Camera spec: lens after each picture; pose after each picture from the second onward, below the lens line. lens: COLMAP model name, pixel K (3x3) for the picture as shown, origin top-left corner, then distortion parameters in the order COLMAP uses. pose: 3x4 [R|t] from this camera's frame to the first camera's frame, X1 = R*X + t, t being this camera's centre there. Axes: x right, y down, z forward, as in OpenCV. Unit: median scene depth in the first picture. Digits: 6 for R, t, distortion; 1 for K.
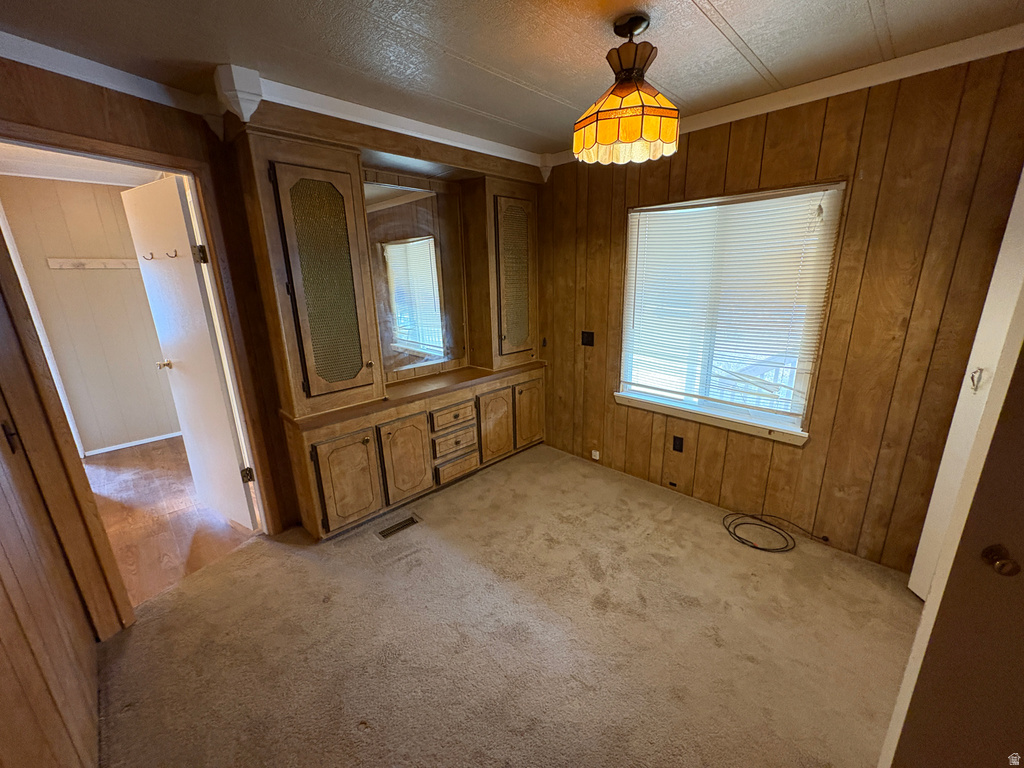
lens RADIAL K [[407.4, 0, 509.7], [0, 407.4, 383.2], [0, 0, 1]] dist [0.000269, 0.000087]
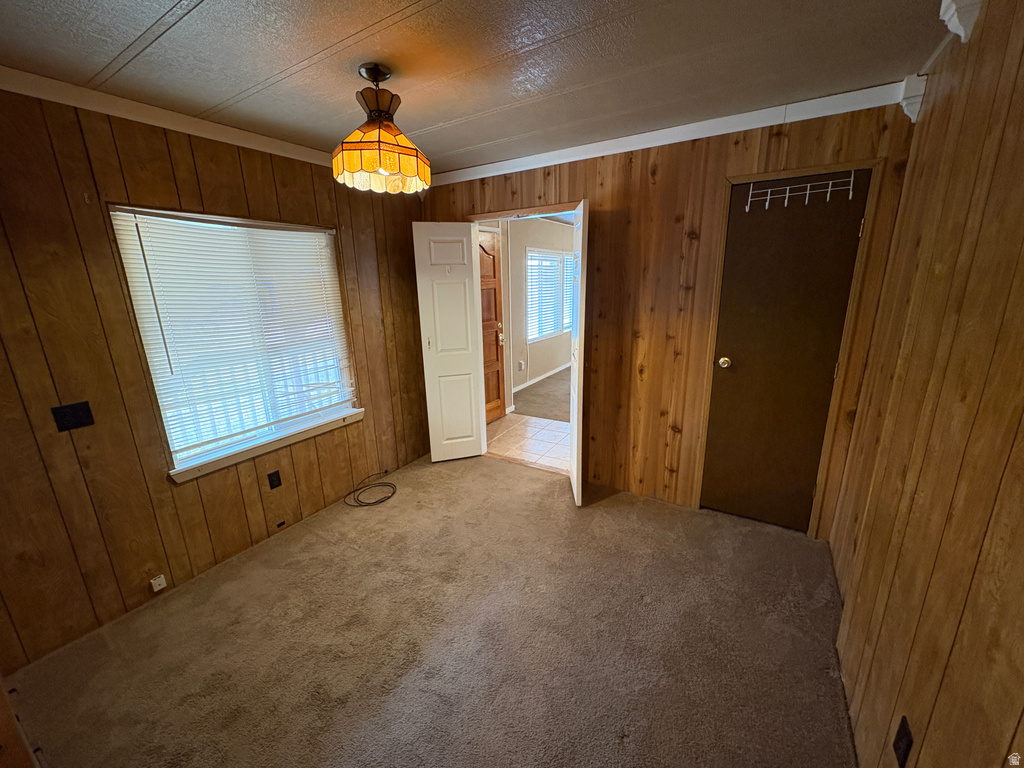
lens RADIAL K [[407.4, 0, 508.1], [0, 407.4, 384.4], [0, 0, 1]] dist [0.000269, 0.000087]
pose [[-0.224943, -0.210274, 0.951412, -0.578650], [0.291989, 0.917015, 0.271708, -0.155972], [-0.929593, 0.338921, -0.144879, 0.620431]]
